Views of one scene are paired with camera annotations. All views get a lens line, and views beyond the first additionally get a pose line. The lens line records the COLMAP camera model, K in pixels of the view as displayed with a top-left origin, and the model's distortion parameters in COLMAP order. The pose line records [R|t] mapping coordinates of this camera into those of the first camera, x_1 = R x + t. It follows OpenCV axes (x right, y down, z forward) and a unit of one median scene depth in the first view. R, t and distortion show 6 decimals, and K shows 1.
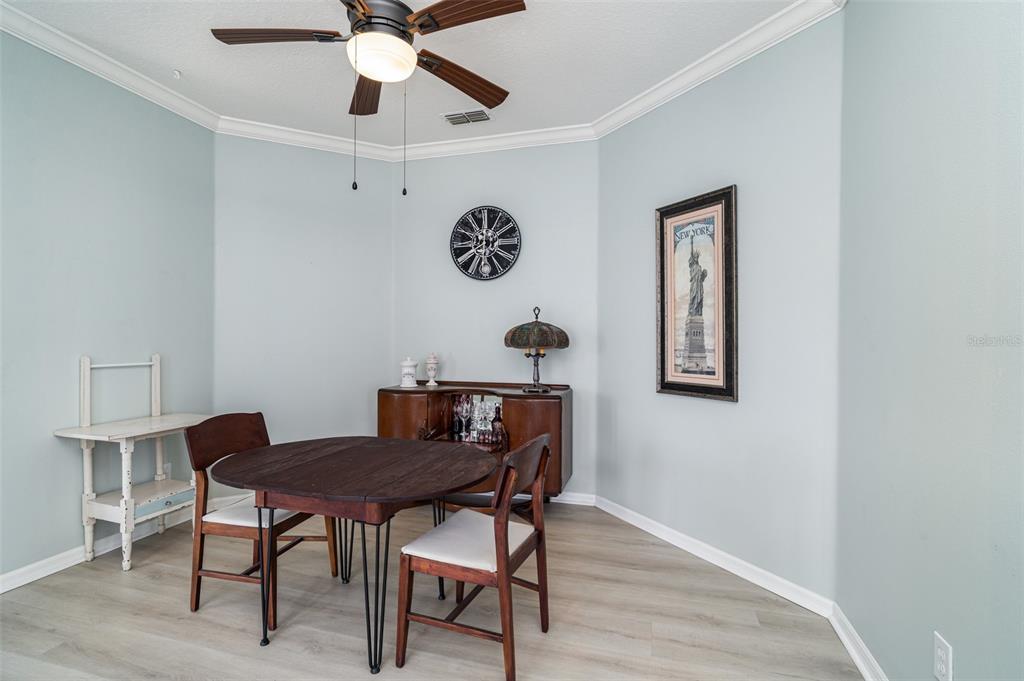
lens RADIAL K [[479.6, 0, 512.0], [0, 479.6, 340.5], [0, 0, 1]] dist [0.000369, 0.000032]
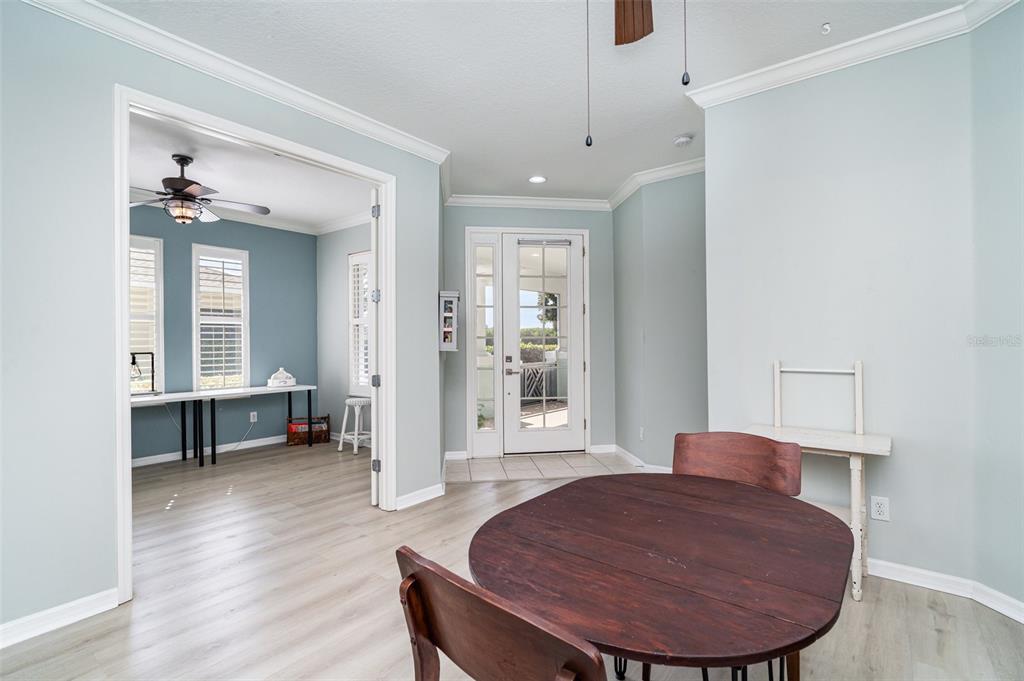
lens RADIAL K [[479.6, 0, 512.0], [0, 479.6, 340.5], [0, 0, 1]] dist [0.000369, 0.000032]
pose [[-0.368939, -0.005766, -0.929436, 0.284528], [0.005364, 0.999951, -0.008333, -0.002836], [0.929438, -0.008060, -0.368890, 0.794817]]
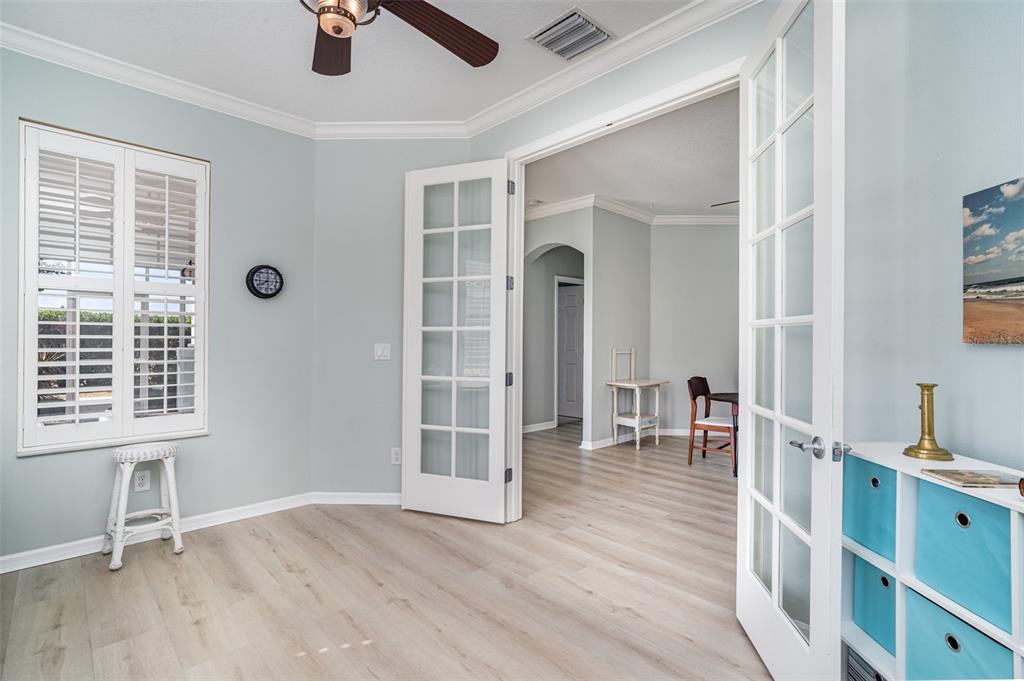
lens RADIAL K [[479.6, 0, 512.0], [0, 479.6, 340.5], [0, 0, 1]] dist [0.000369, 0.000032]
pose [[0.873168, 0.001411, -0.487417, -0.264807], [-0.005909, 0.999953, -0.007690, 0.020334], [0.487383, 0.009595, 0.873136, -1.093042]]
